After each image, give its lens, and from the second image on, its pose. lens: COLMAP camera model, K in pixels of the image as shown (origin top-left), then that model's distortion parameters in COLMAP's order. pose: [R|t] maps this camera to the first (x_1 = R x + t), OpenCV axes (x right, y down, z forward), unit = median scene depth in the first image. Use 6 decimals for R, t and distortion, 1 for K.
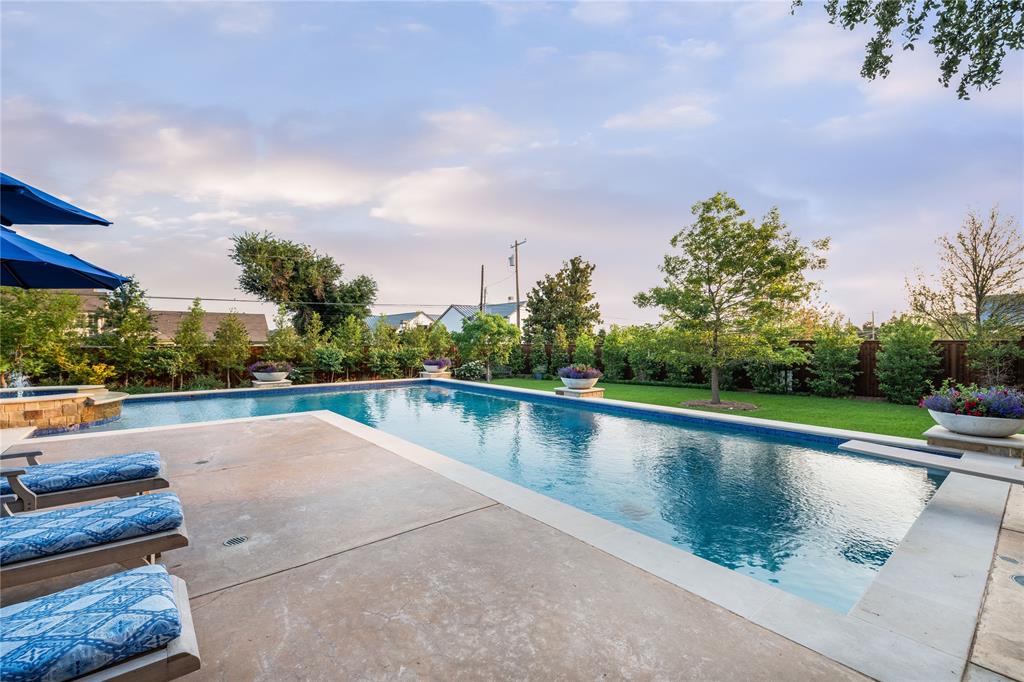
lens RADIAL K [[435.5, 0, 512.0], [0, 435.5, 341.0], [0, 0, 1]] dist [0.012597, -0.000189]
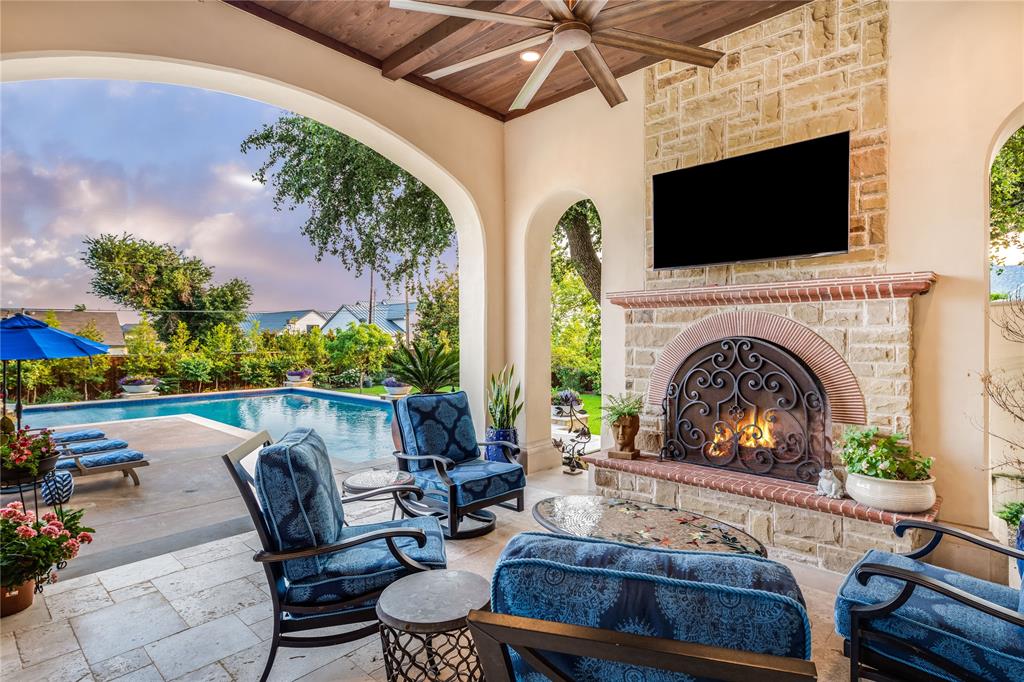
lens RADIAL K [[513.8, 0, 511.2], [0, 513.8, 336.3], [0, 0, 1]] dist [0.015141, -0.000662]
pose [[0.989653, -0.001518, 0.143471, 0.123246], [0.001943, 0.999994, -0.002819, -0.028230], [-0.143466, 0.003068, 0.989651, -0.270758]]
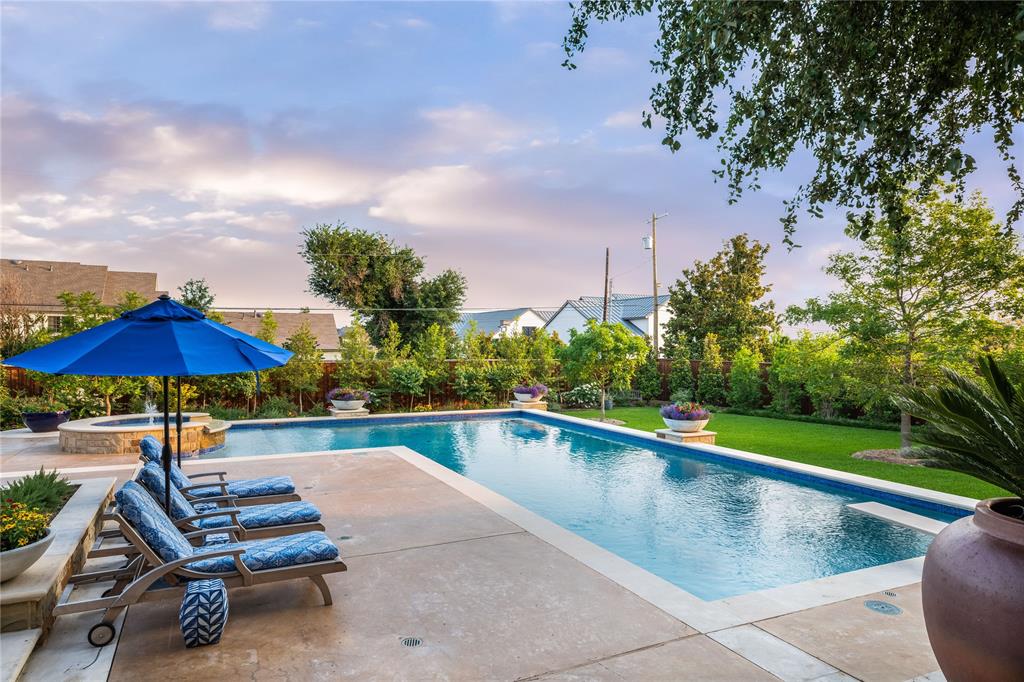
lens RADIAL K [[643.6, 0, 513.1], [0, 643.6, 346.9], [0, 0, 1]] dist [0.003513, 0.001355]
pose [[0.971781, 0.005258, -0.235828, 0.056587], [-0.003924, 0.999974, 0.006129, -0.027119], [0.235853, -0.005031, 0.971776, -0.126777]]
